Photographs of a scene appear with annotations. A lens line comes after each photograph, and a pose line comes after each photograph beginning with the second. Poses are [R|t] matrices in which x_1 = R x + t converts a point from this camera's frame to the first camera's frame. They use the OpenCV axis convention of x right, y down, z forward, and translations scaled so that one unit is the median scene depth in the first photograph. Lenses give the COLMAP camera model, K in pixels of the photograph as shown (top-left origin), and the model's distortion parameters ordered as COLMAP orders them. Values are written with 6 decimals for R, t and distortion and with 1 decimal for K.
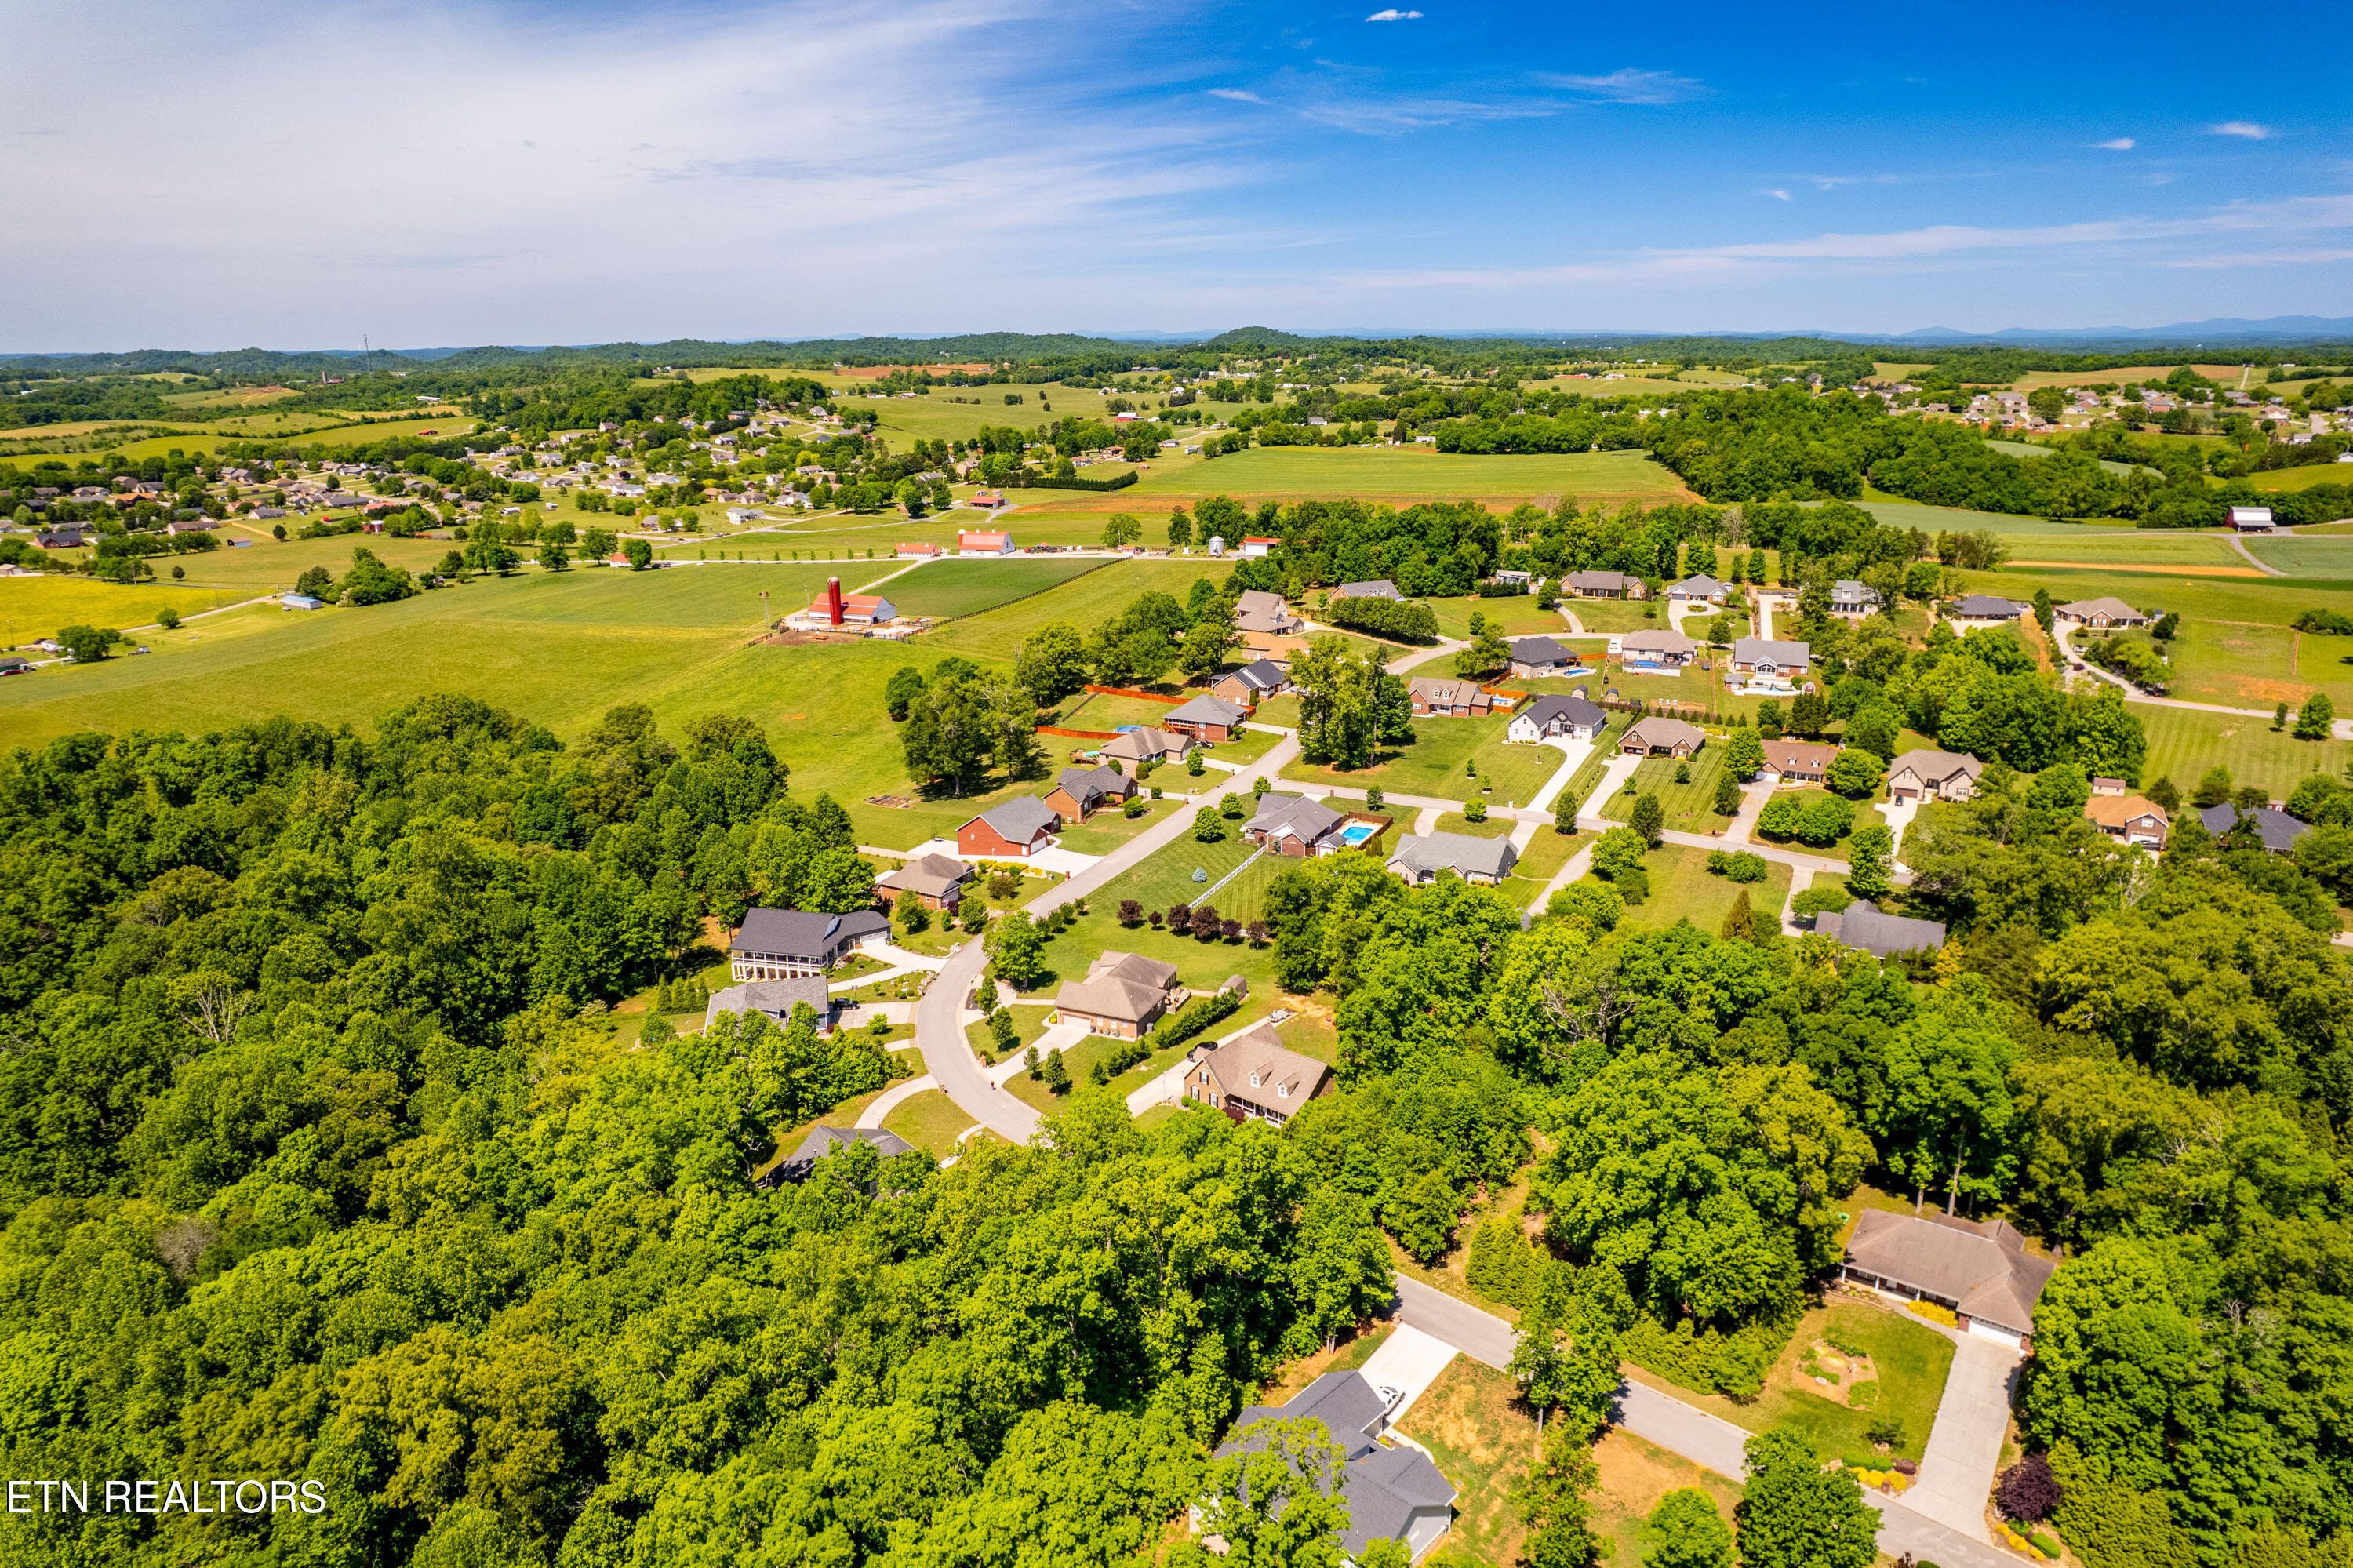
lens RADIAL K [[1511.8, 0, 1176.5], [0, 1511.8, 784.0], [0, 0, 1]] dist [-0.075630, 0.065908]
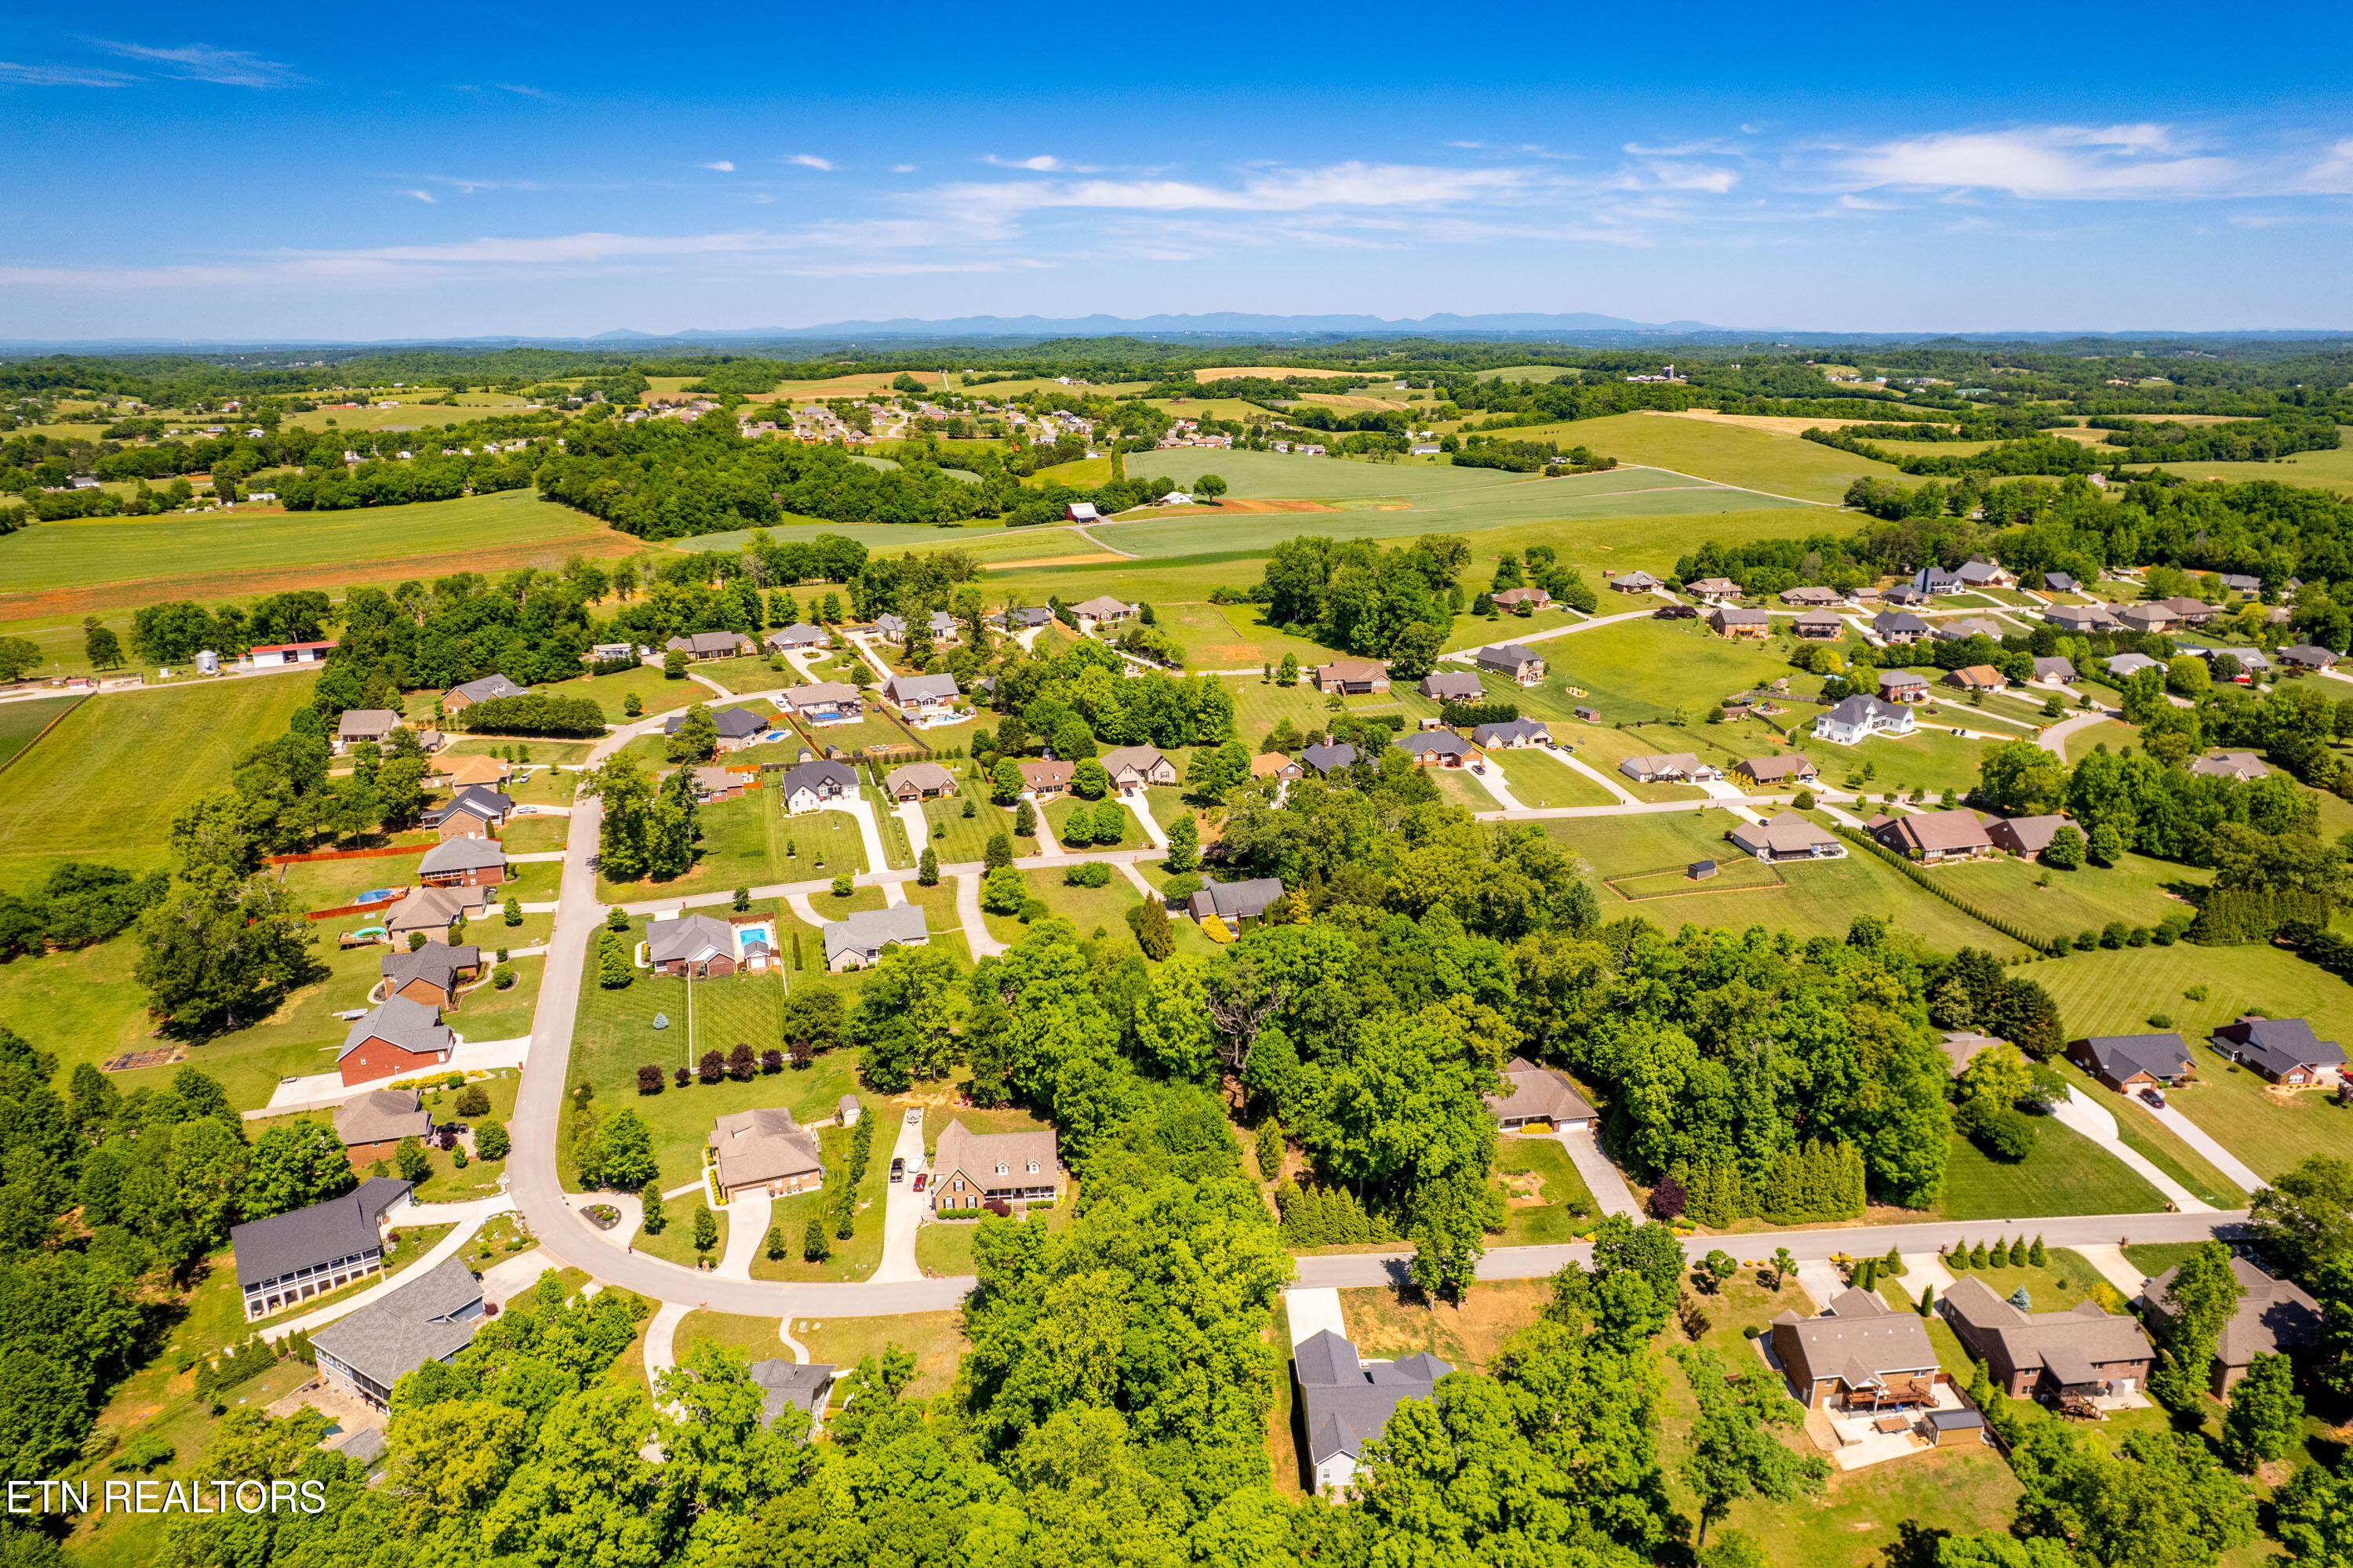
lens RADIAL K [[1527.9, 0, 1176.5], [0, 1527.9, 784.0], [0, 0, 1]] dist [-0.063031, 0.045710]
pose [[0.698698, -0.203786, 0.685779, -0.272282], [0.207871, 0.975045, 0.077958, -0.066068], [-0.684552, 0.088084, 0.723623, 0.043616]]
